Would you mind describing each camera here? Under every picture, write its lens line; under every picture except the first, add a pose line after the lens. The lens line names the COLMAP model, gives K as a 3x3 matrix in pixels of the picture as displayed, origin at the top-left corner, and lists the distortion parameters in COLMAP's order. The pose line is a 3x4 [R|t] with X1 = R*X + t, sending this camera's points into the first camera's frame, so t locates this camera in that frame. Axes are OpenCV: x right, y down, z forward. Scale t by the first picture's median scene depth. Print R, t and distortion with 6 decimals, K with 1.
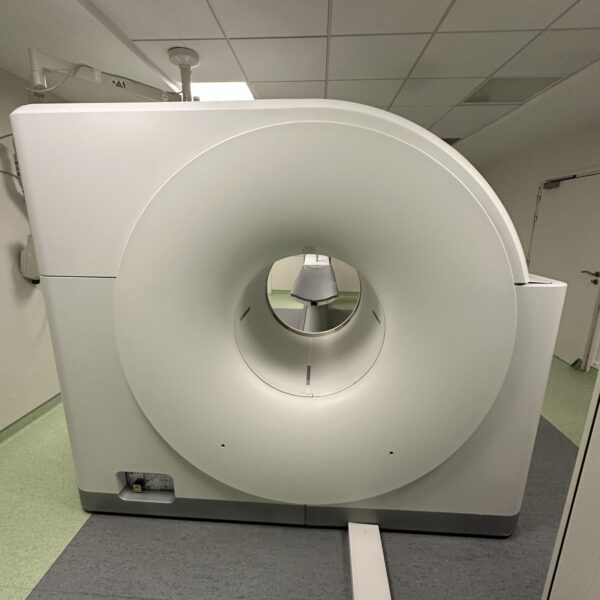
lens RADIAL K [[319.5, 0, 300.6], [0, 319.5, 298.1], [0, 0, 1]] dist [-0.003664, 0.000387]
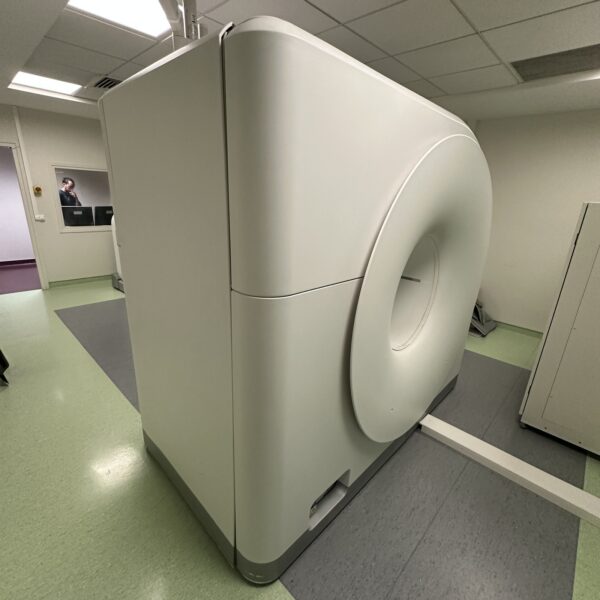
lens RADIAL K [[319.5, 0, 300.6], [0, 319.5, 298.1], [0, 0, 1]] dist [-0.003664, 0.000387]
pose [[0.642965, -0.208421, 0.736991, -1.076448], [0.137440, 0.978039, 0.156684, -0.122025], [-0.753462, 0.000550, 0.657491, 0.448684]]
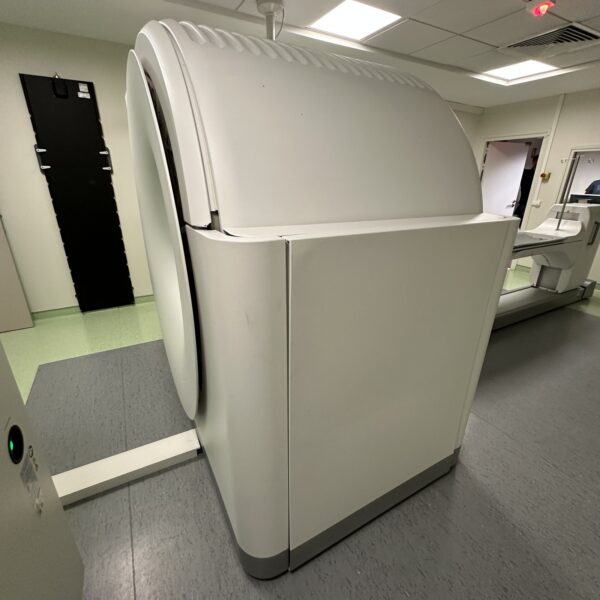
lens RADIAL K [[319.5, 0, 300.6], [0, 319.5, 298.1], [0, 0, 1]] dist [-0.003664, 0.000387]
pose [[0.542261, 0.301924, -0.784089, 1.073990], [-0.204232, 0.952581, 0.225562, -0.077633], [0.815011, 0.037823, 0.578210, 0.606474]]
